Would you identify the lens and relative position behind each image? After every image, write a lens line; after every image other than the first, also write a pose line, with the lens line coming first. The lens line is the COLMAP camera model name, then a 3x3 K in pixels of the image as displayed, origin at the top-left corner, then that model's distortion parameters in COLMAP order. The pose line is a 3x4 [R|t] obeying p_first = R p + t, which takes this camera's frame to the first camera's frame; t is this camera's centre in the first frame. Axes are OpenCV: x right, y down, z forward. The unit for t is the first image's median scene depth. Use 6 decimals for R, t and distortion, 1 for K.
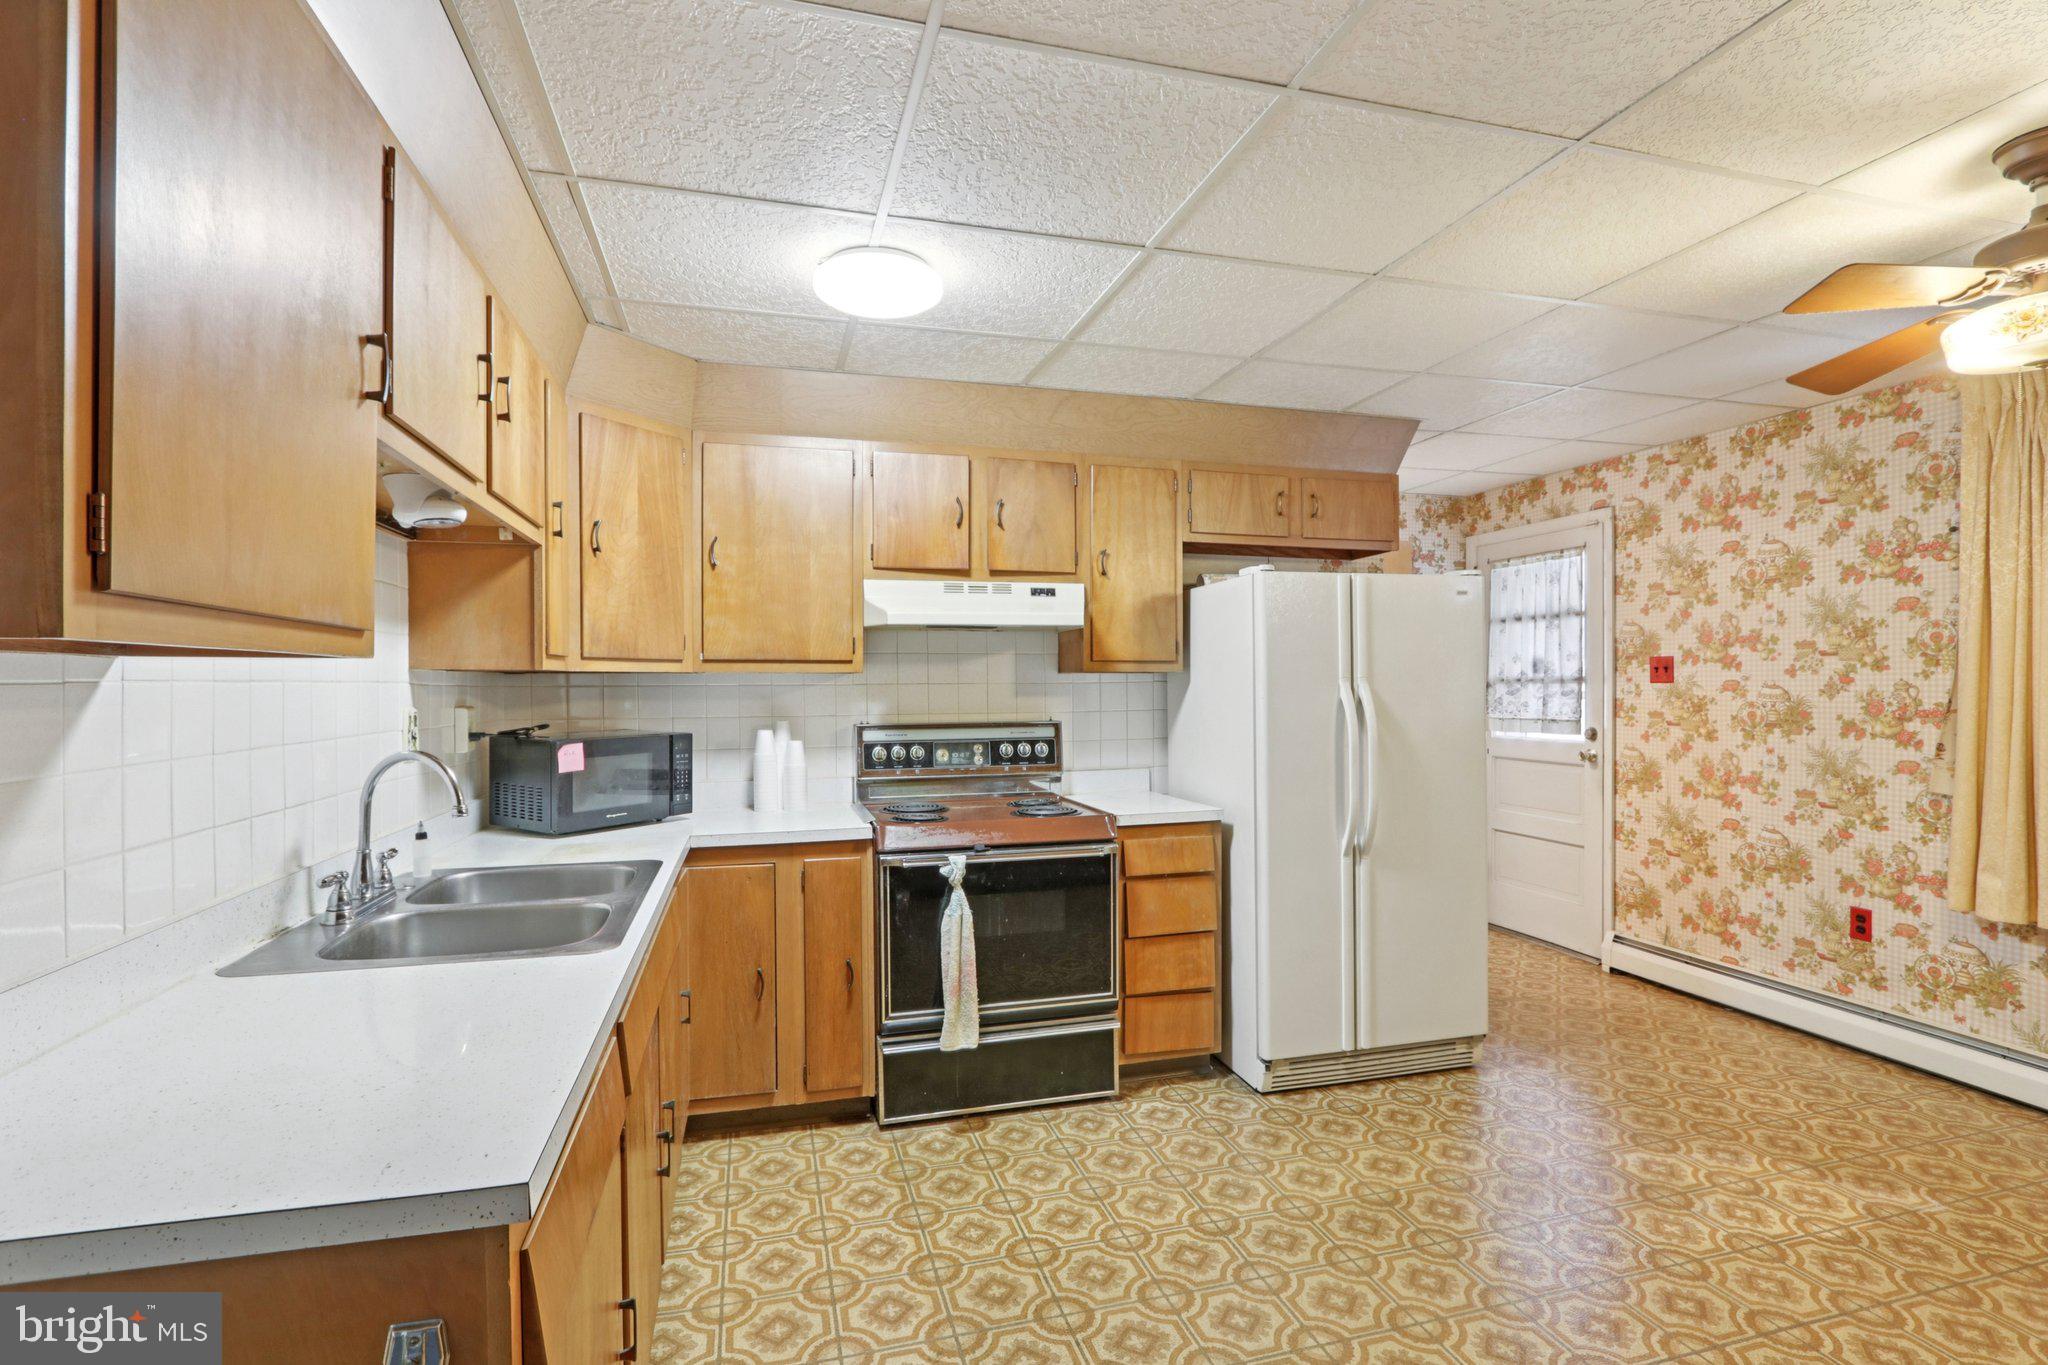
lens RADIAL K [[953.2, 0, 1019.9], [0, 953.2, 688.5], [0, 0, 1]] dist [-0.021234, 0.005014]
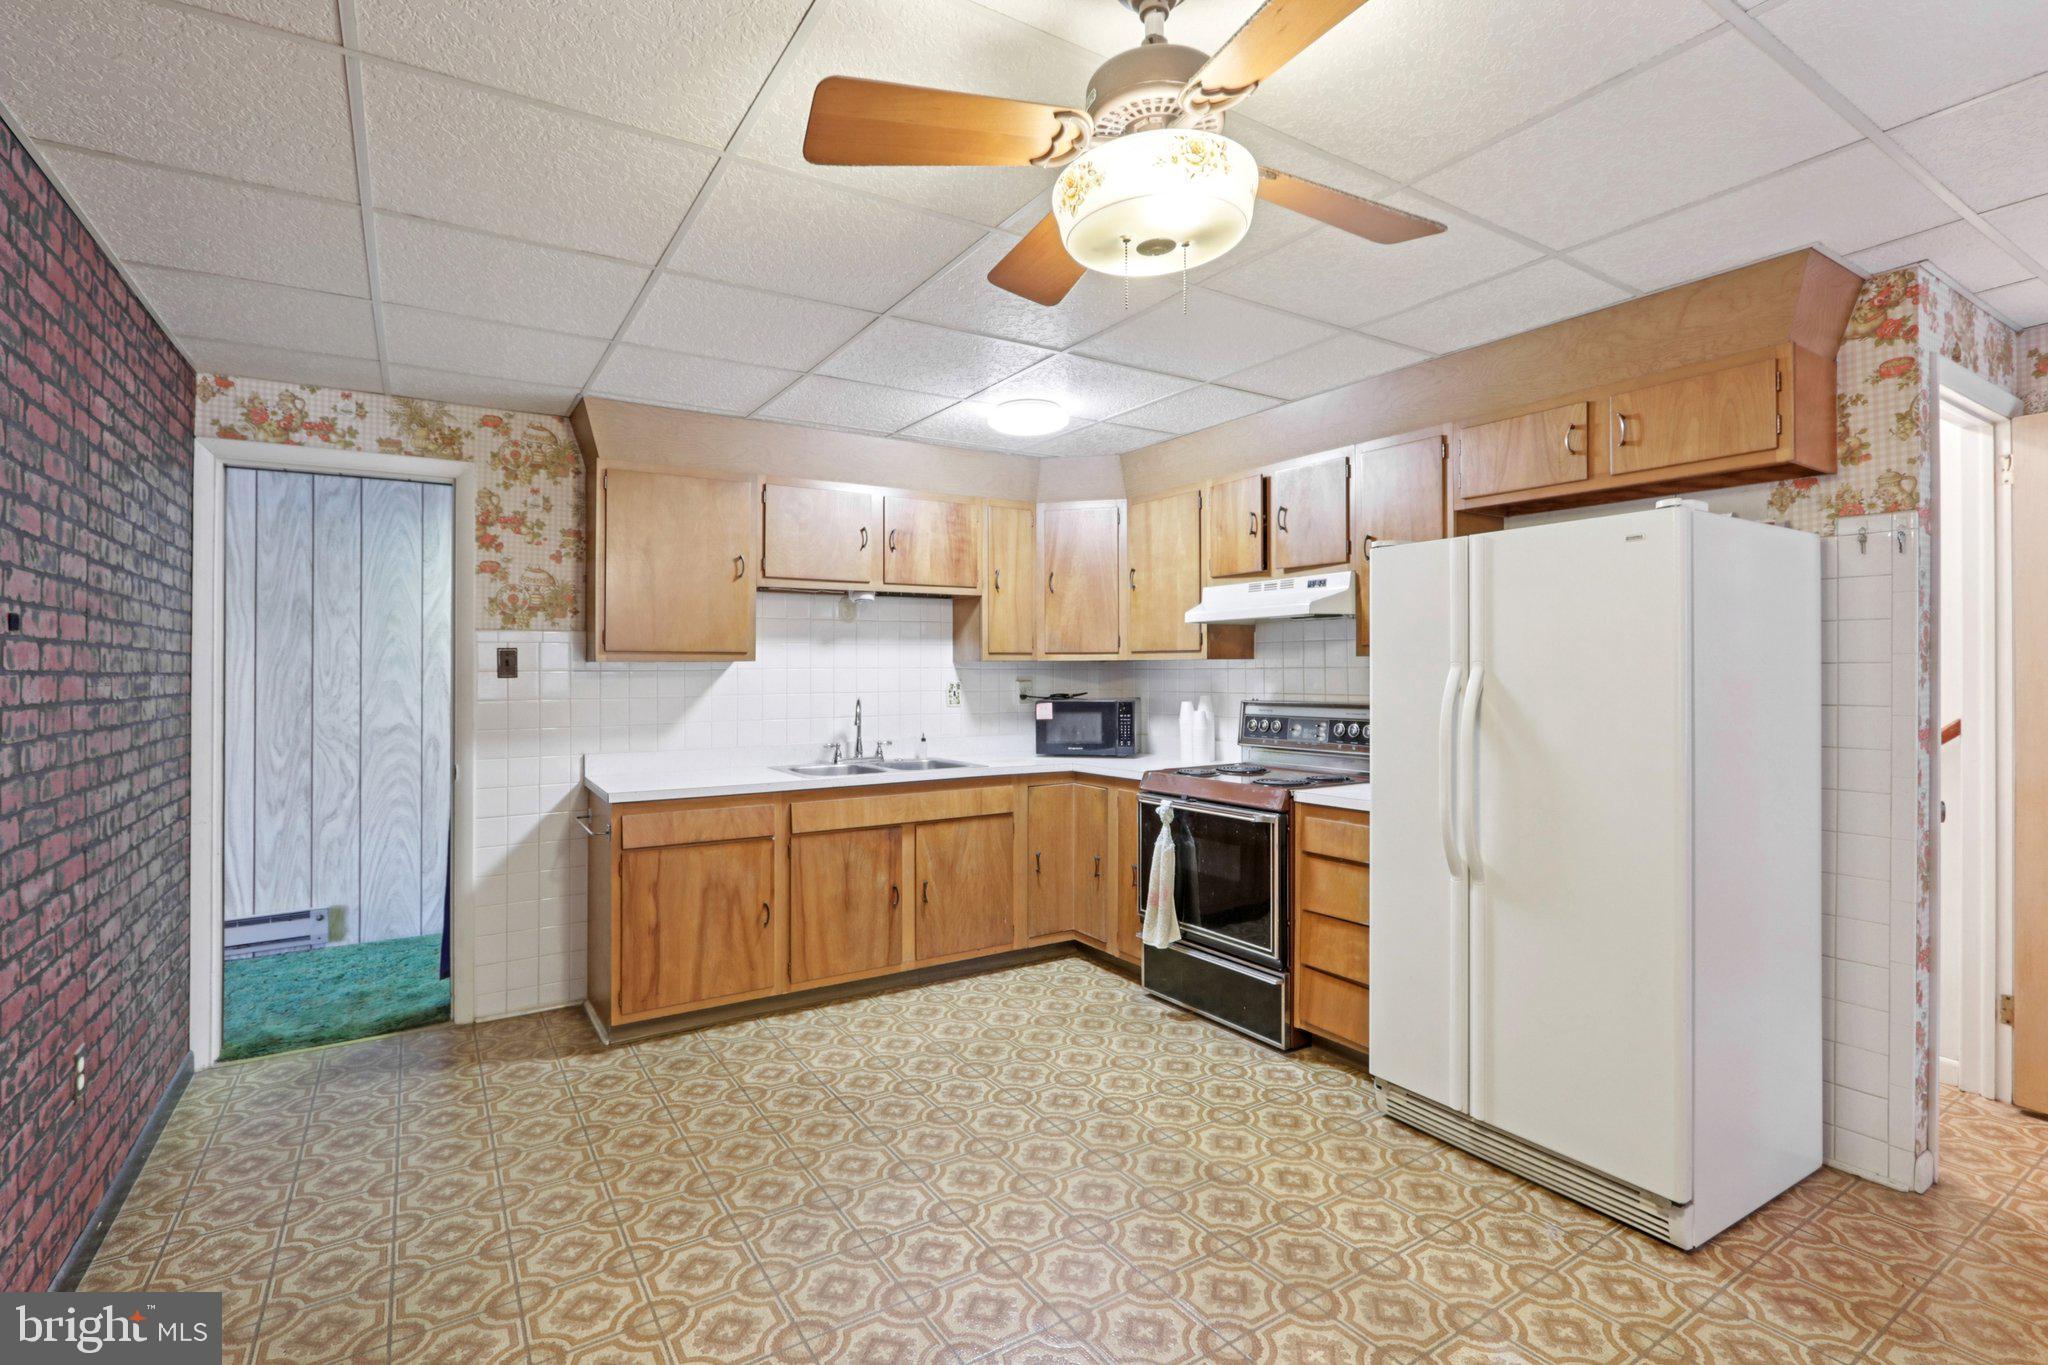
lens RADIAL K [[953.2, 0, 1022.4], [0, 953.2, 646.8], [0, 0, 1]] dist [-0.021234, 0.005014]
pose [[0.297419, -0.020200, -0.954533, 1.027799], [0.001253, 0.999784, -0.020768, -0.007295], [0.954746, 0.004981, 0.297380, 0.385936]]
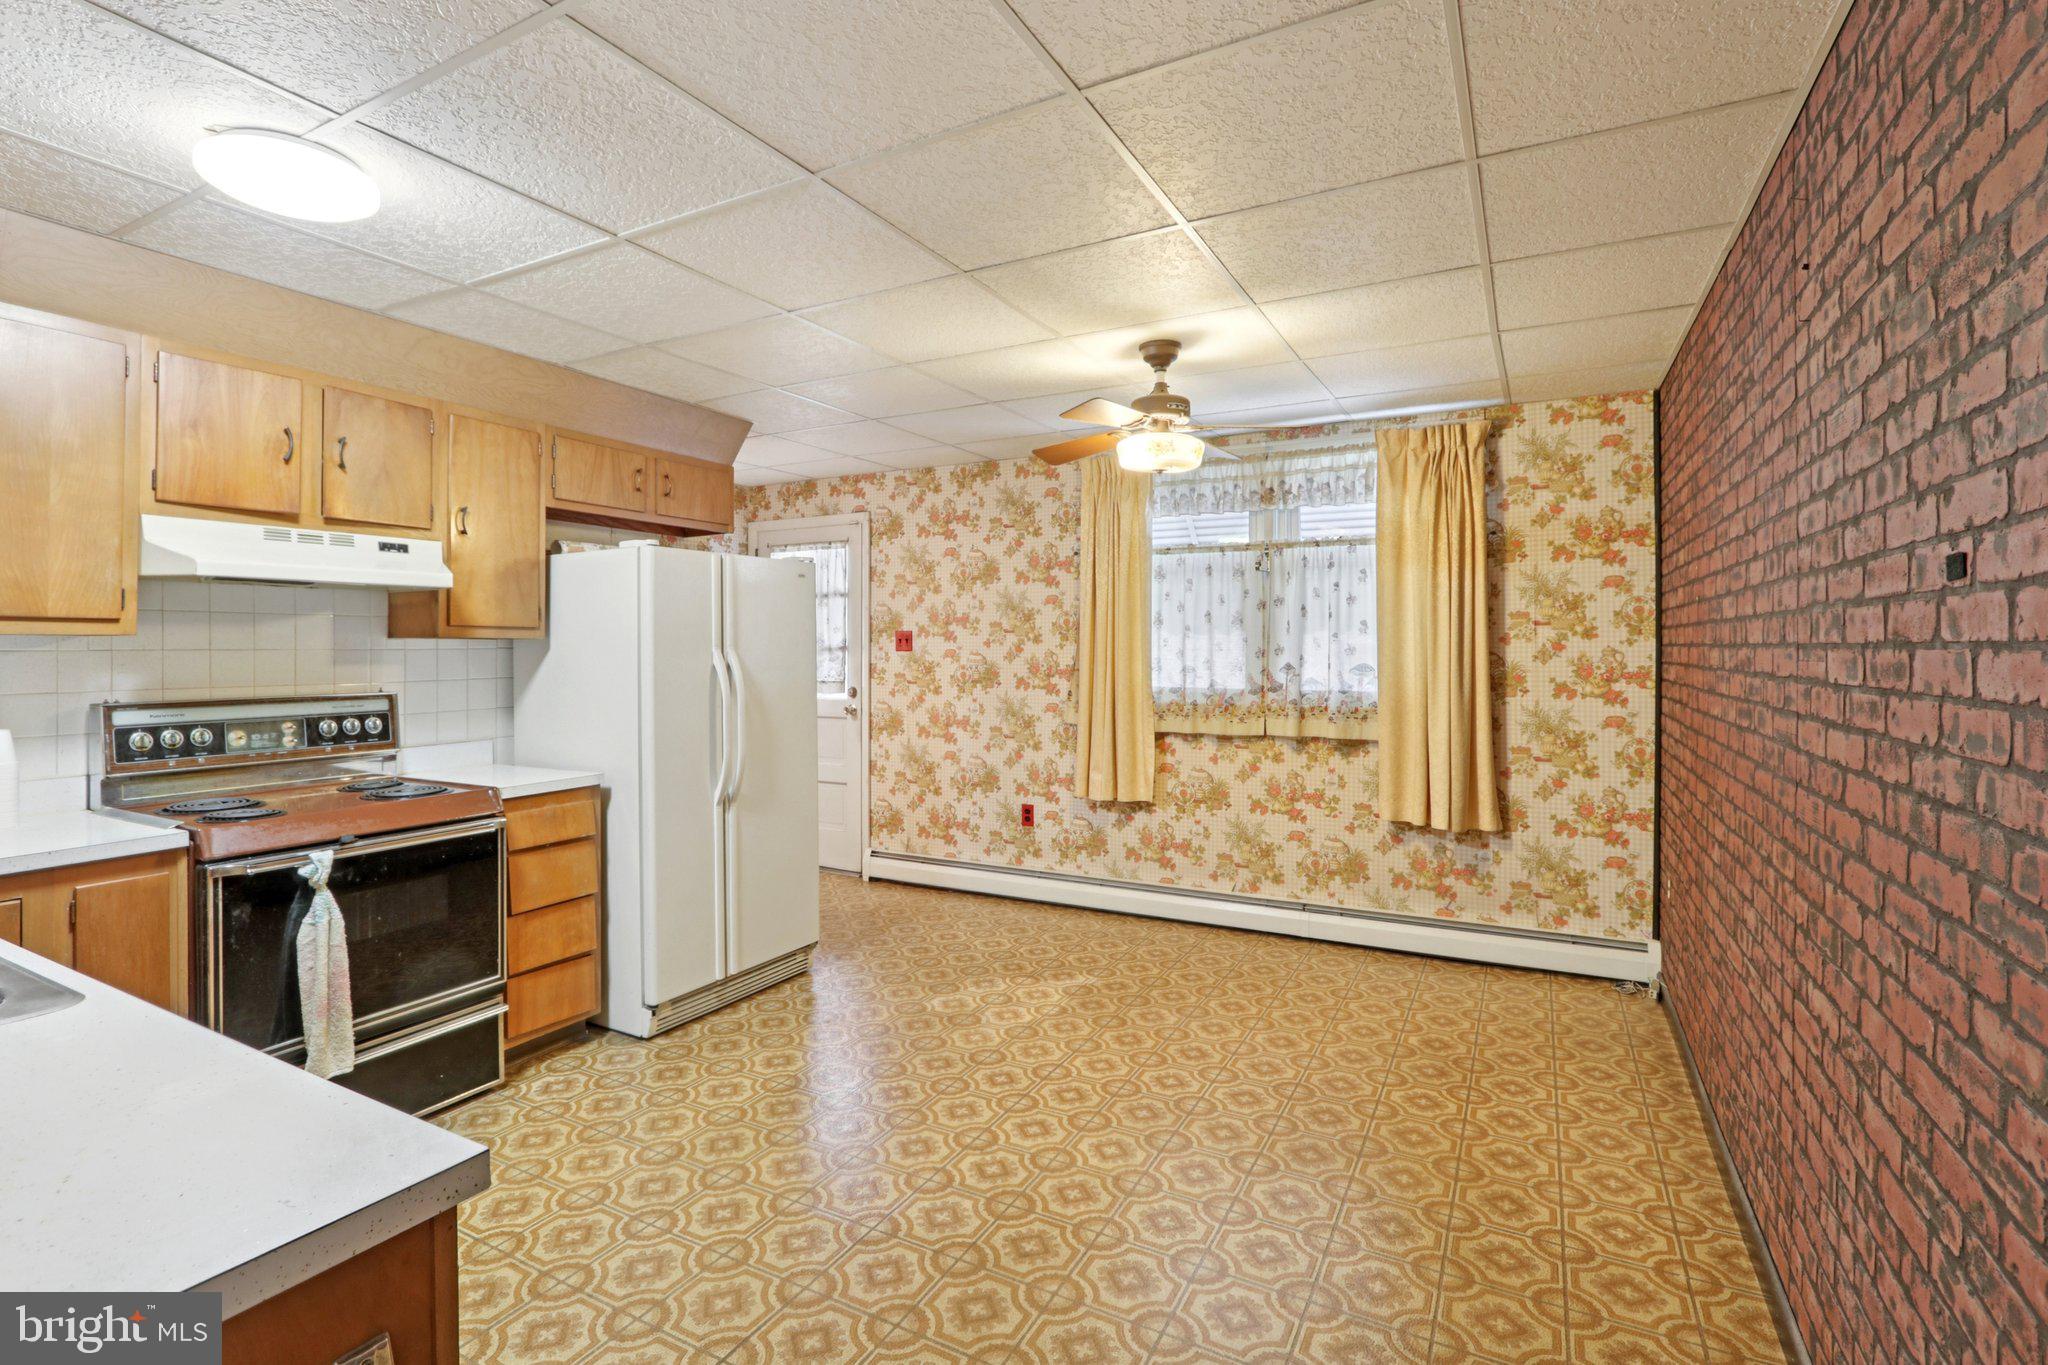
lens RADIAL K [[953.2, 0, 1002.6], [0, 953.2, 641.7], [0, 0, 1]] dist [-0.021234, 0.005014]
pose [[0.700336, 0.009748, 0.713747, -0.222111], [0.000722, 0.999897, -0.014365, -0.000018], [-0.713813, 0.010576, 0.700256, -0.025485]]
